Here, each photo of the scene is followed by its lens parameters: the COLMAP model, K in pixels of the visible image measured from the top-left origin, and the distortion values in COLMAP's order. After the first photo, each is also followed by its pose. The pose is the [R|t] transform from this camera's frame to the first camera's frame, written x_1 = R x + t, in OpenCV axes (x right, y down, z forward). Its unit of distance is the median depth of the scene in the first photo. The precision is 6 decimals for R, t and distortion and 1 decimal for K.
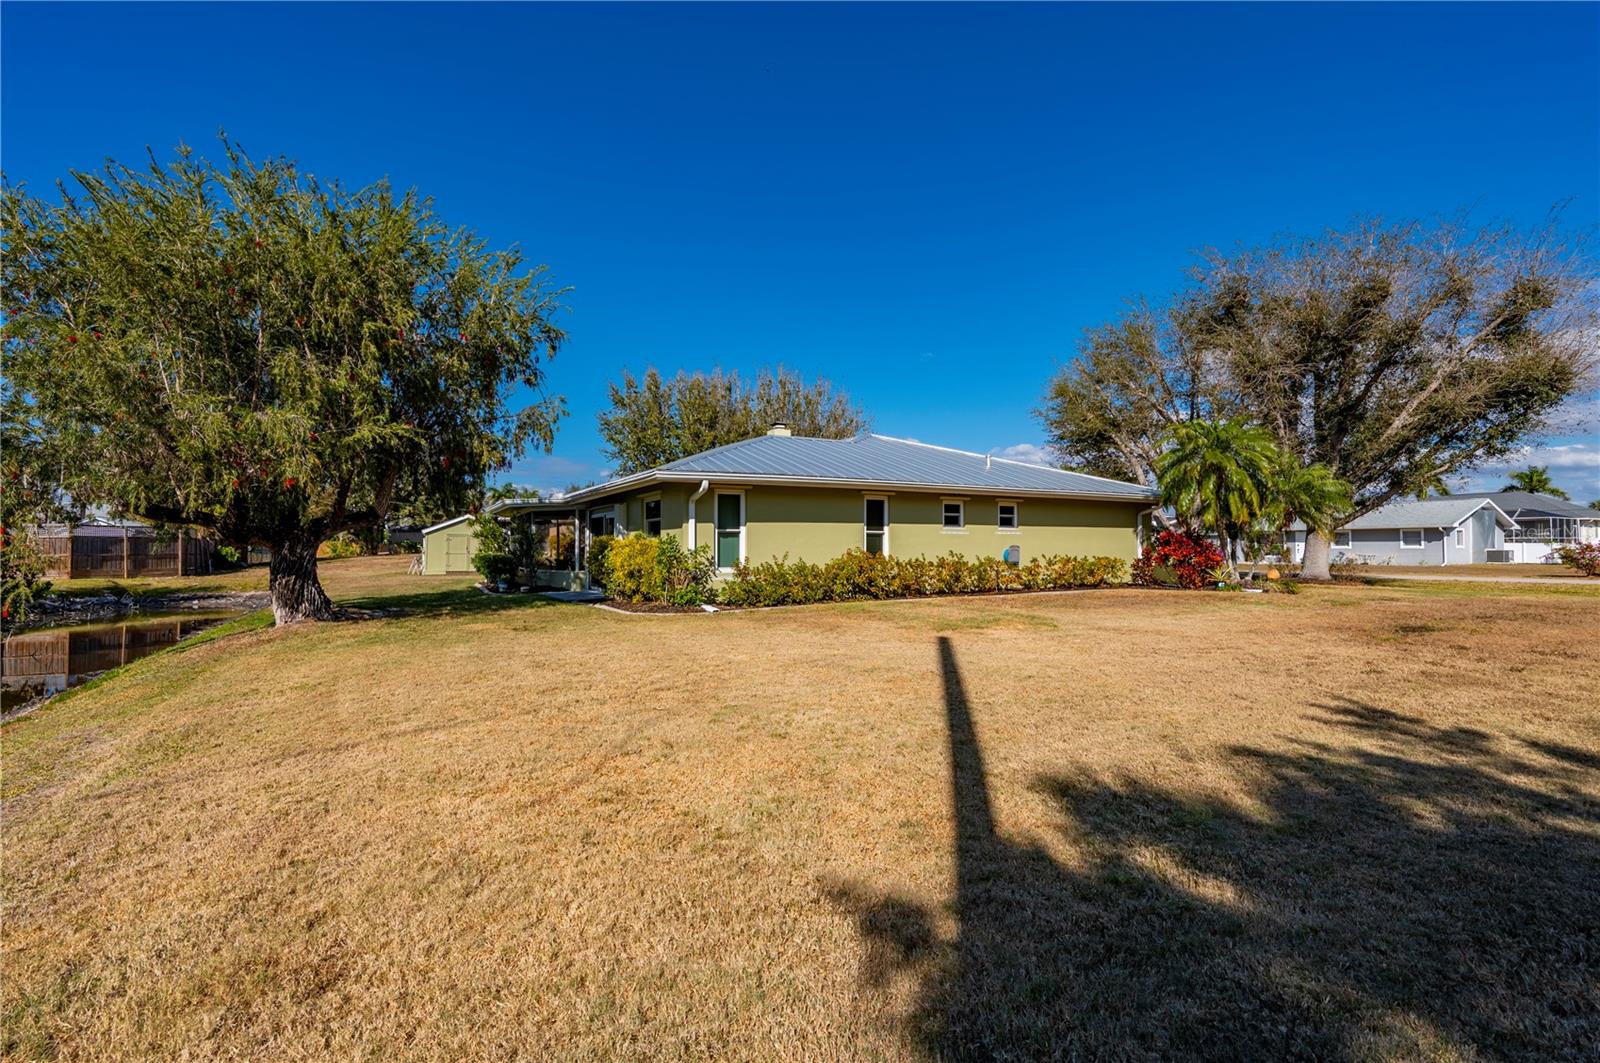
lens RADIAL K [[732.9, 0, 804.1], [0, 732.9, 533.2], [0, 0, 1]] dist [0.009909, -0.001949]
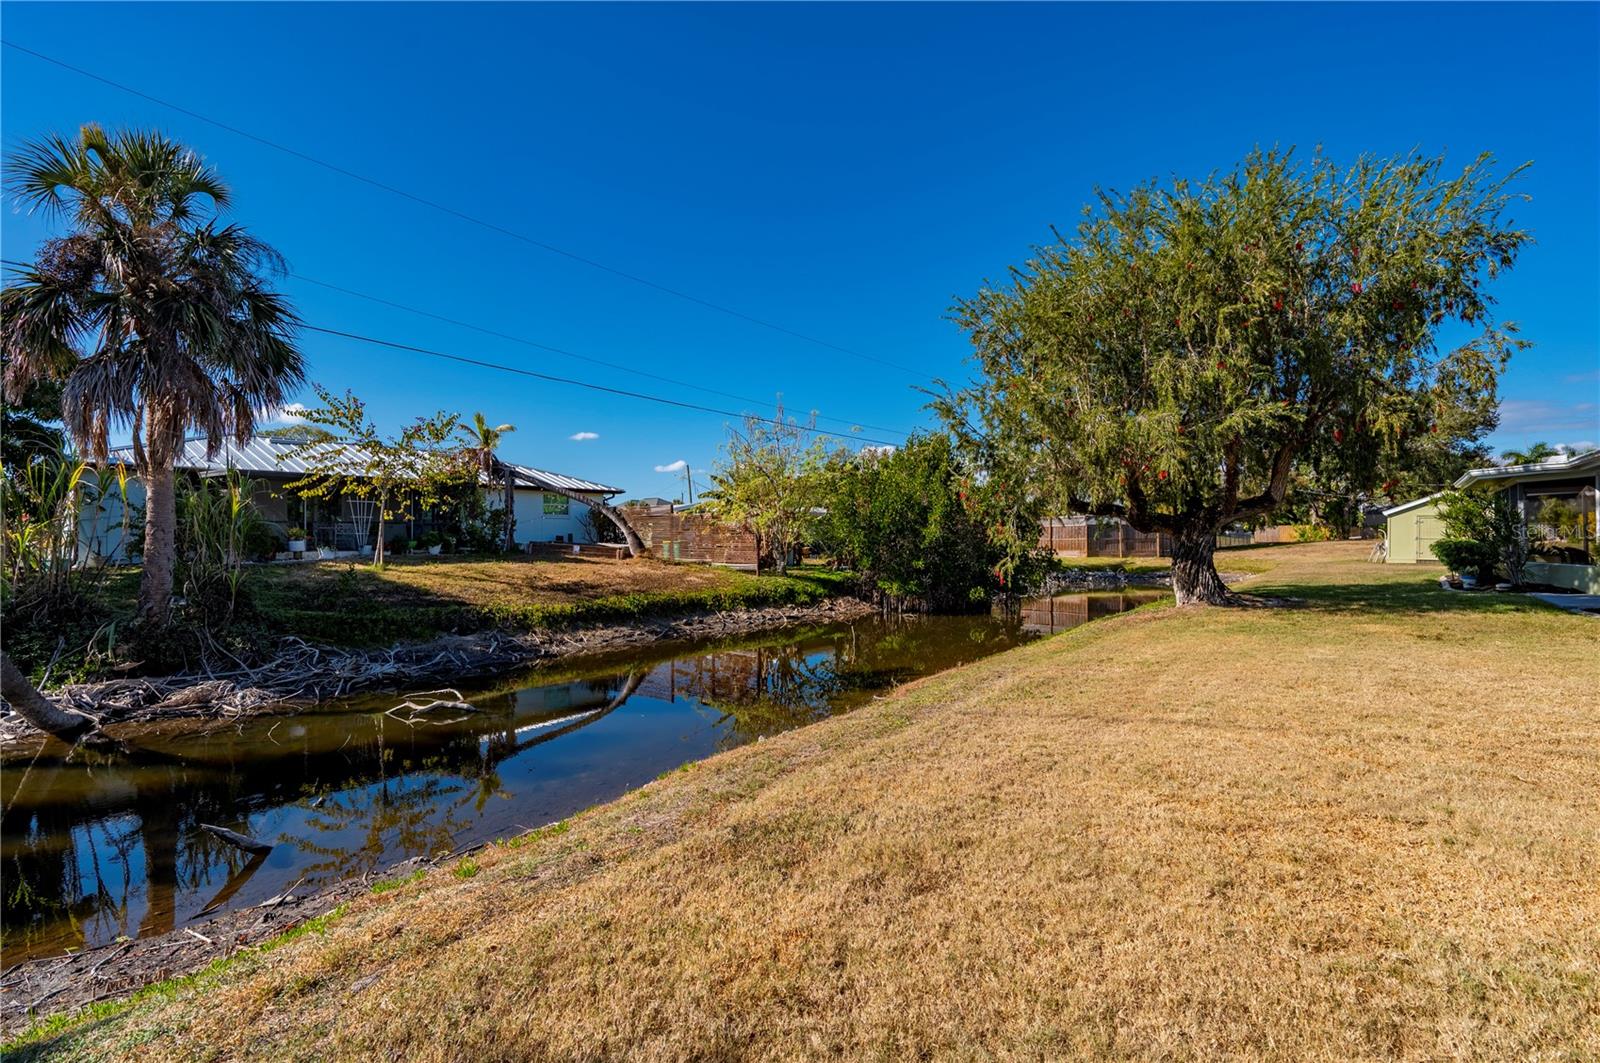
lens RADIAL K [[732.9, 0, 795.5], [0, 732.9, 536.0], [0, 0, 1]] dist [0.009909, -0.001949]
pose [[0.368870, -0.000980, -0.929480, 0.088160], [0.025406, 0.999636, 0.009029, -0.002341], [0.929134, -0.026945, 0.368761, 0.068758]]
